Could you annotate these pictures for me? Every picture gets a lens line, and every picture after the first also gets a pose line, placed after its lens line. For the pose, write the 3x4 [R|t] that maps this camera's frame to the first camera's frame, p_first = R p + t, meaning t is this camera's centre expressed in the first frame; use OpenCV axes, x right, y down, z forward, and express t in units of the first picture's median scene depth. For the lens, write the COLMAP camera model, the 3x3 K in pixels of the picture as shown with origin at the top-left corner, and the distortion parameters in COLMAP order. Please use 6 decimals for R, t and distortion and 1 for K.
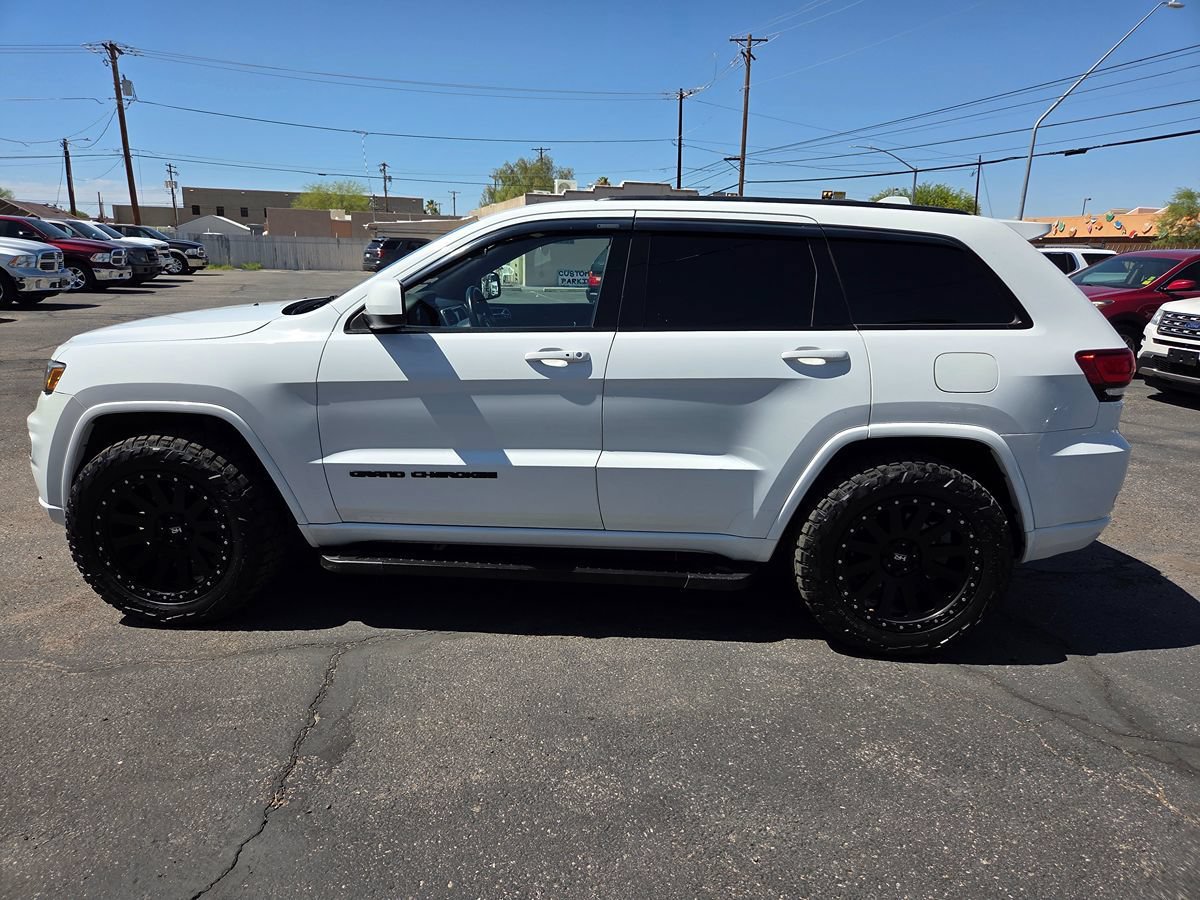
lens RADIAL K [[809.8, 0, 600.0], [0, 809.8, 450.0], [0, 0, 1]] dist [0.061696, -0.040996]
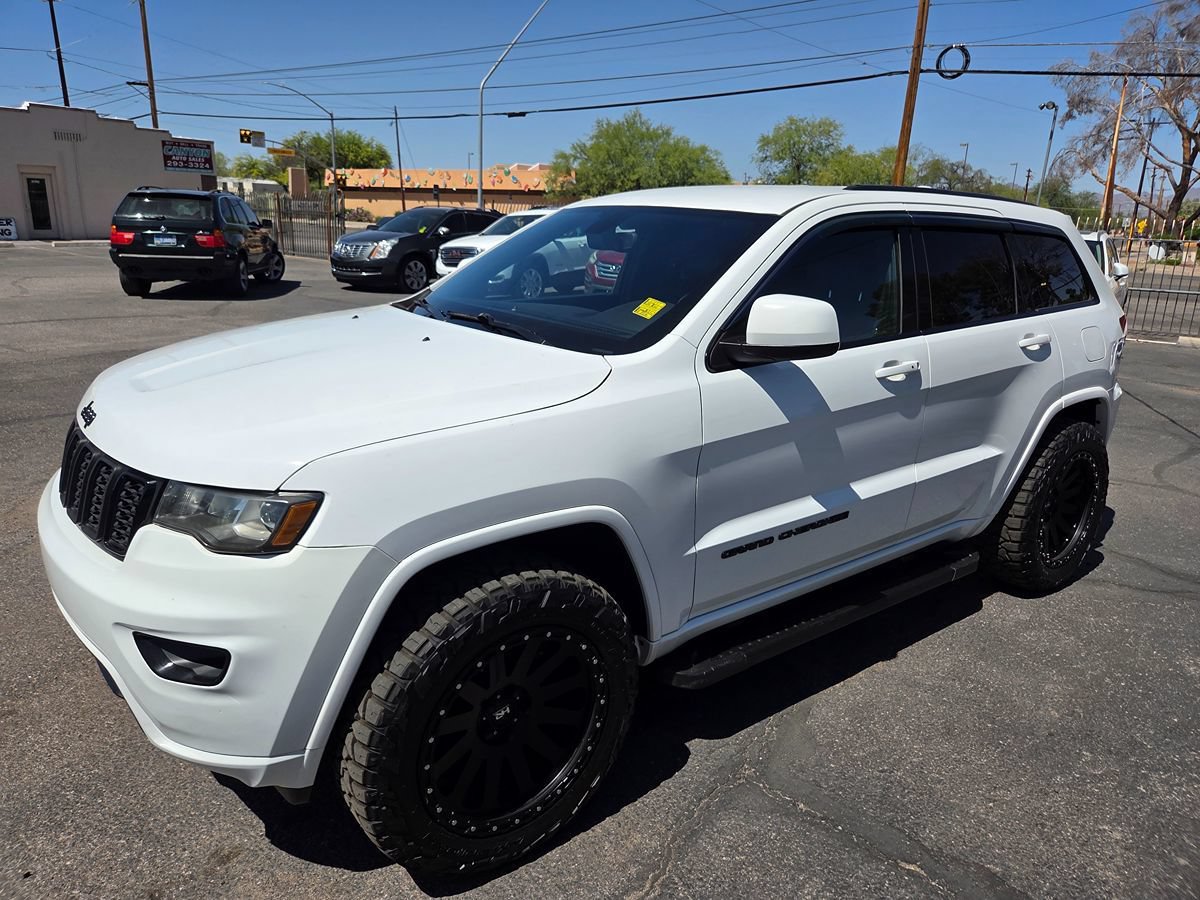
lens RADIAL K [[812.0, 0, 590.9], [0, 812.0, 439.3], [0, 0, 1]] dist [0.060288, -0.053995]
pose [[0.773237, -0.171594, 0.610460, -0.155790], [0.139724, 0.985135, 0.099930, -0.031394], [-0.618532, 0.008027, 0.785718, 0.088432]]
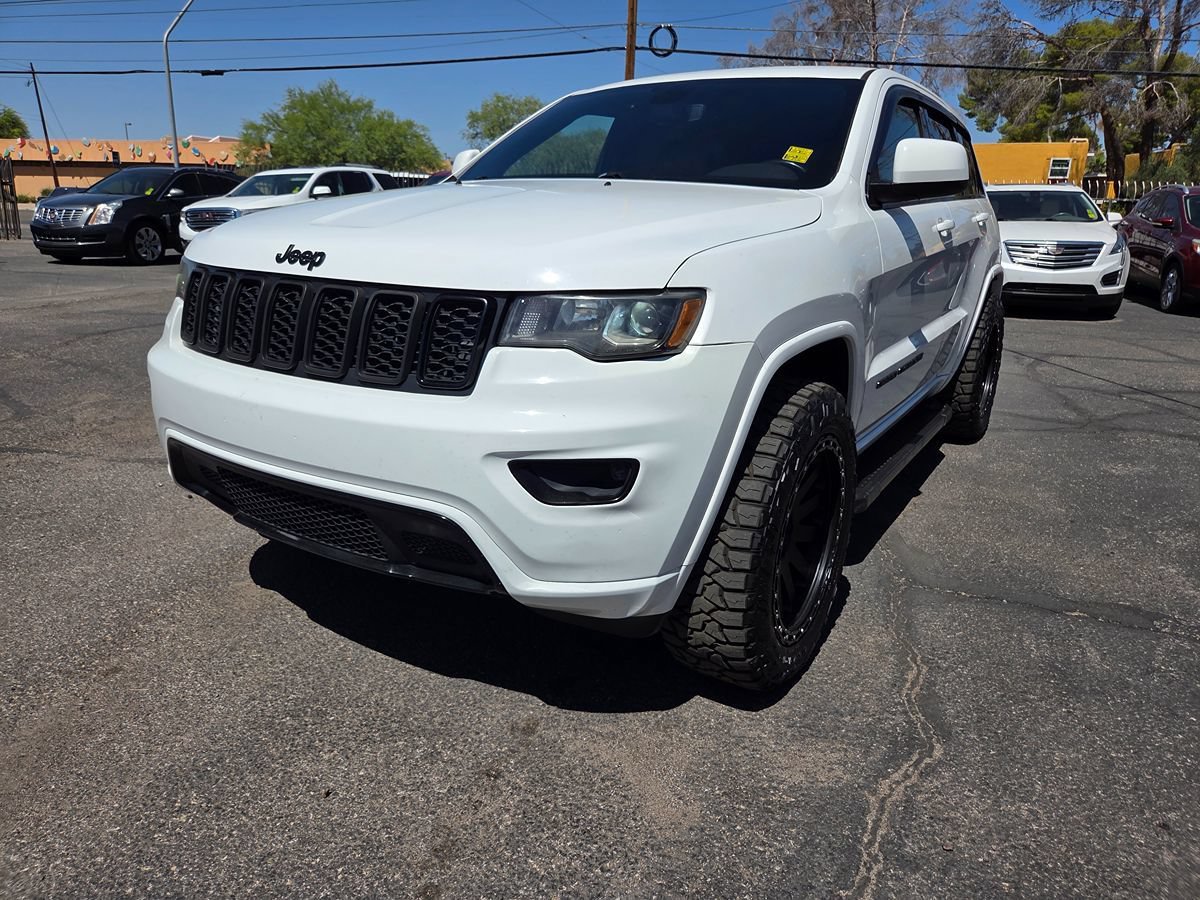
lens RADIAL K [[813.4, 0, 592.8], [0, 813.4, 449.0], [0, 0, 1]] dist [0.058137, -0.050903]
pose [[0.500937, -0.259572, 0.825642, -0.212085], [0.194309, 0.963343, 0.184972, -0.021738], [-0.843390, 0.067770, 0.533012, 0.148622]]
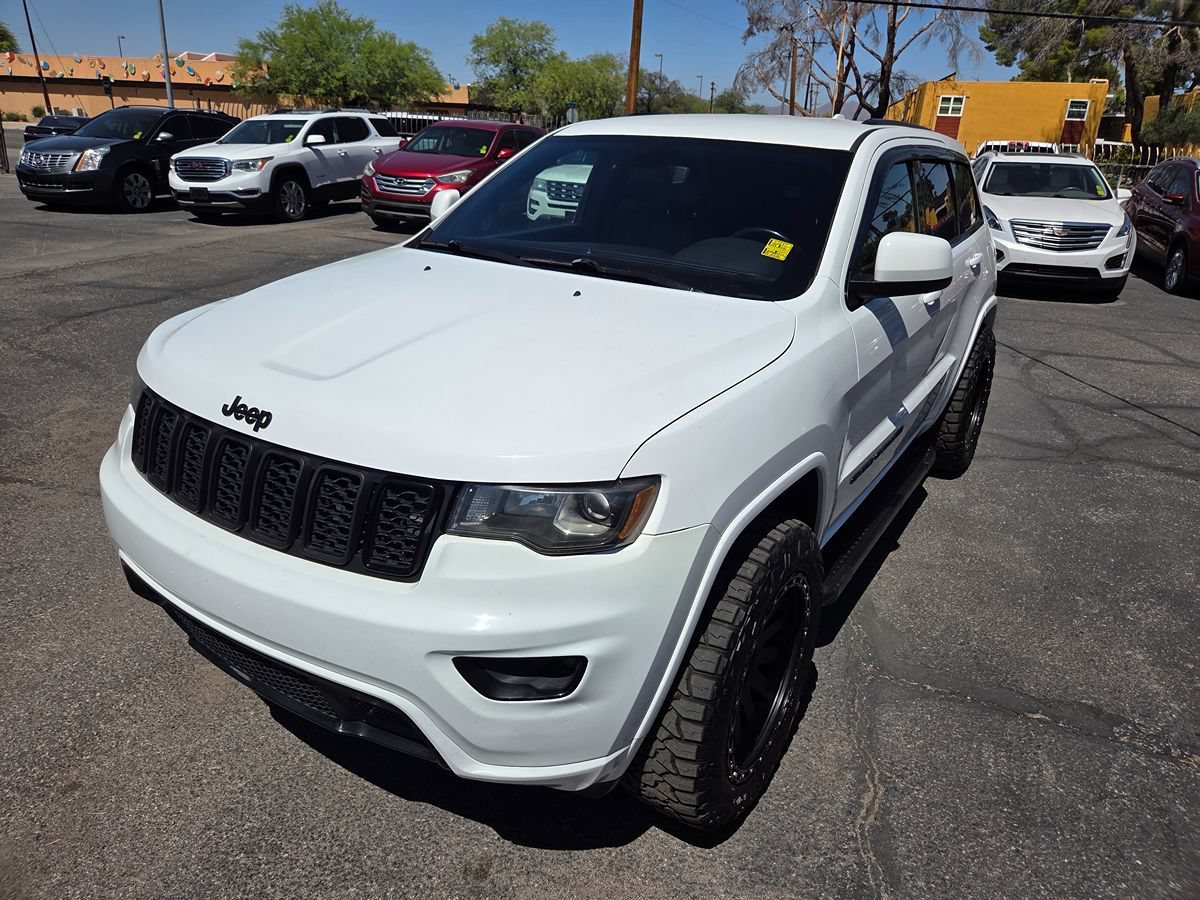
lens RADIAL K [[811.8, 0, 601.0], [0, 811.8, 437.5], [0, 0, 1]] dist [0.058440, -0.049077]
pose [[0.501522, -0.308210, 0.808383, -0.198638], [0.173988, 0.951231, 0.254731, -0.048638], [-0.847469, 0.012896, 0.530688, 0.143605]]
